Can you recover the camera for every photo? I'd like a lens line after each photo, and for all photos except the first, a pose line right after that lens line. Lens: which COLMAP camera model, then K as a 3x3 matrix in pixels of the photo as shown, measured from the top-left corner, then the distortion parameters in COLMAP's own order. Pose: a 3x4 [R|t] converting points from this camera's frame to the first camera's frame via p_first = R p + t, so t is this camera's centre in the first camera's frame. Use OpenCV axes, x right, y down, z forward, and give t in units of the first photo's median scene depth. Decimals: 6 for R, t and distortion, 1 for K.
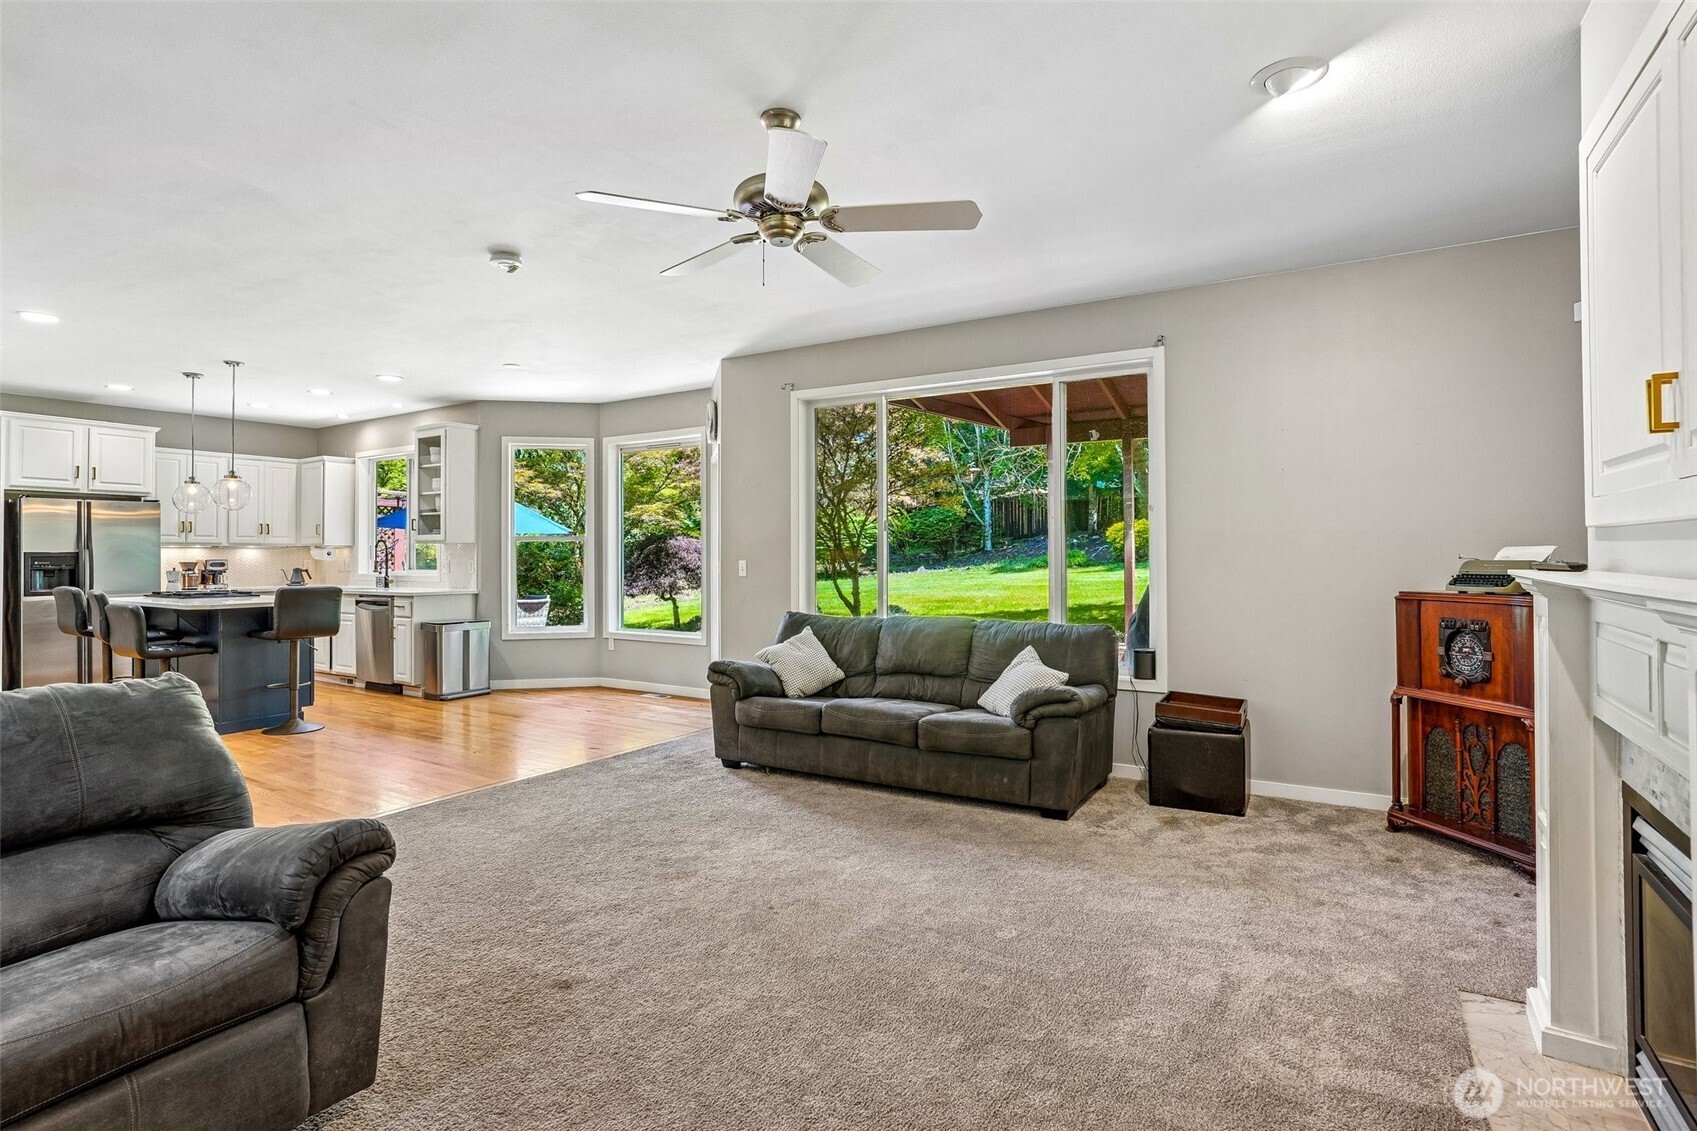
lens RADIAL K [[827.1, 0, 848.5], [0, 827.1, 565.5], [0, 0, 1]] dist [-0.066354, 0.039013]
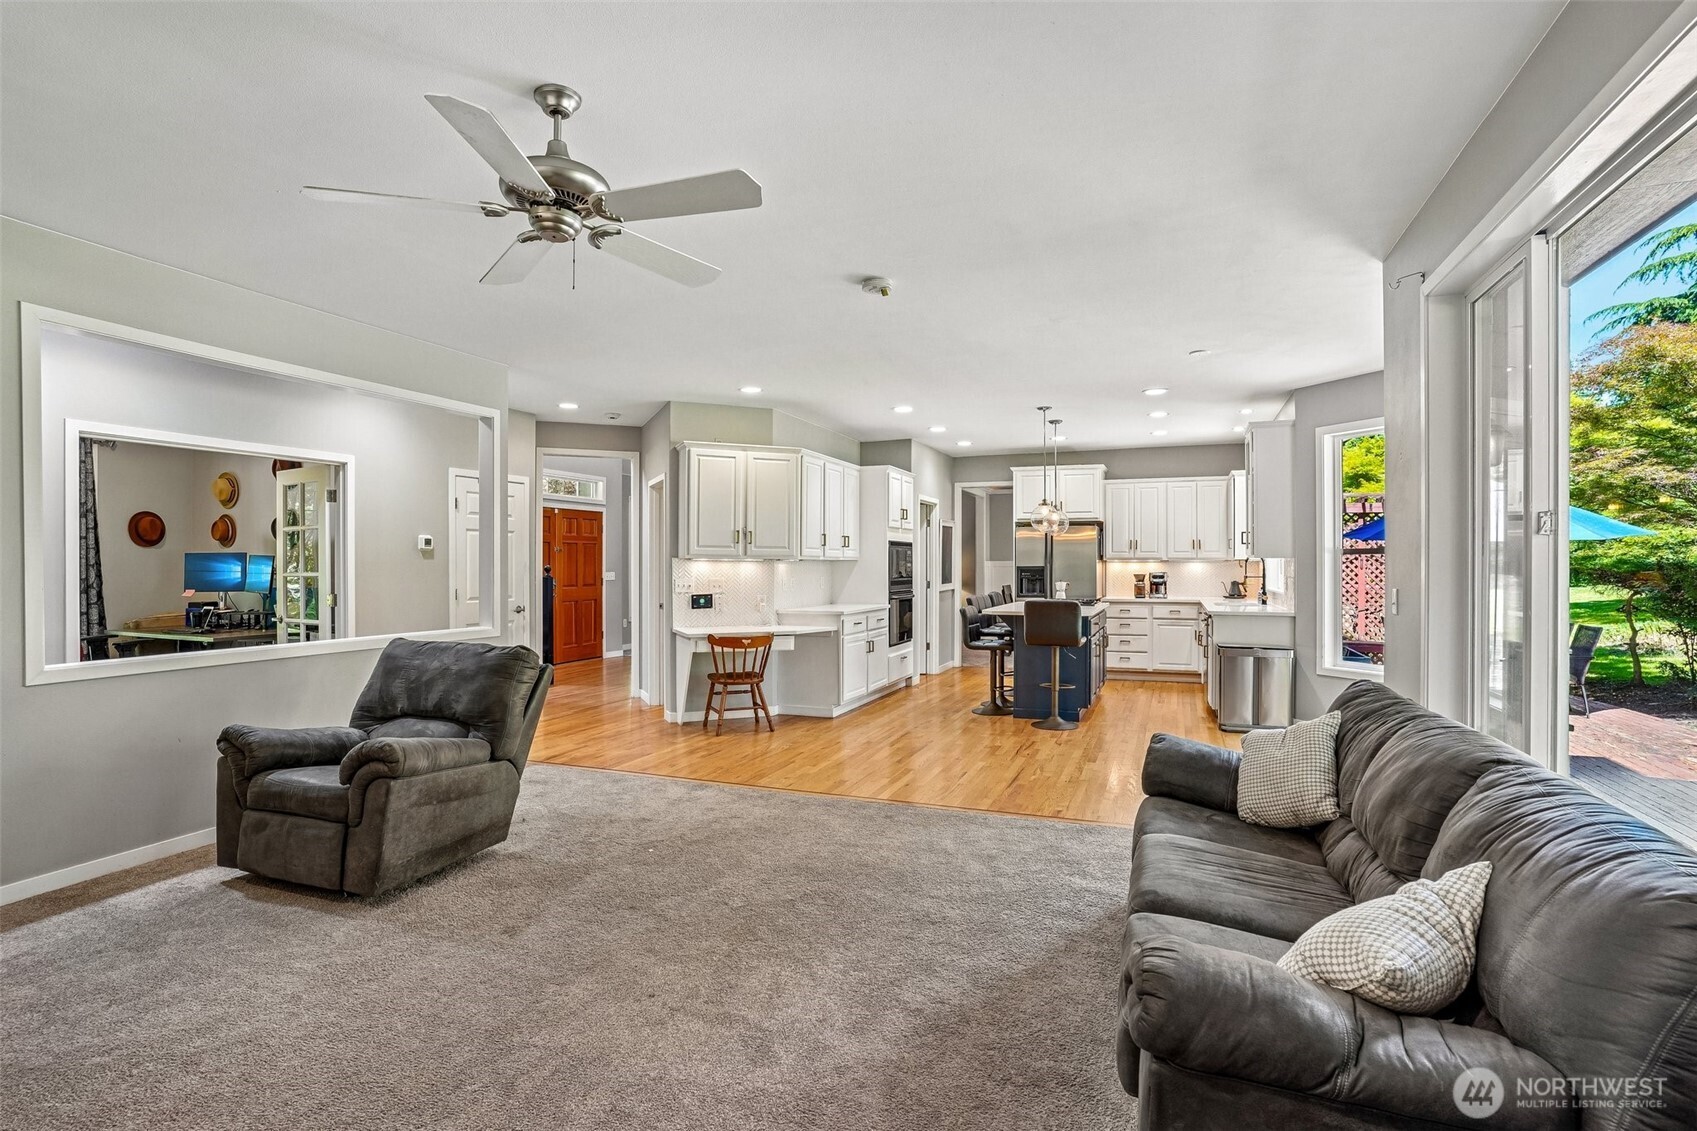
lens RADIAL K [[827.1, 0, 848.5], [0, 827.1, 565.5], [0, 0, 1]] dist [-0.066354, 0.039013]
pose [[0.181349, 0.005575, -0.983403, 0.478797], [-0.016290, 0.999864, 0.002664, -0.023387], [0.983284, 0.015537, 0.181415, 0.642633]]
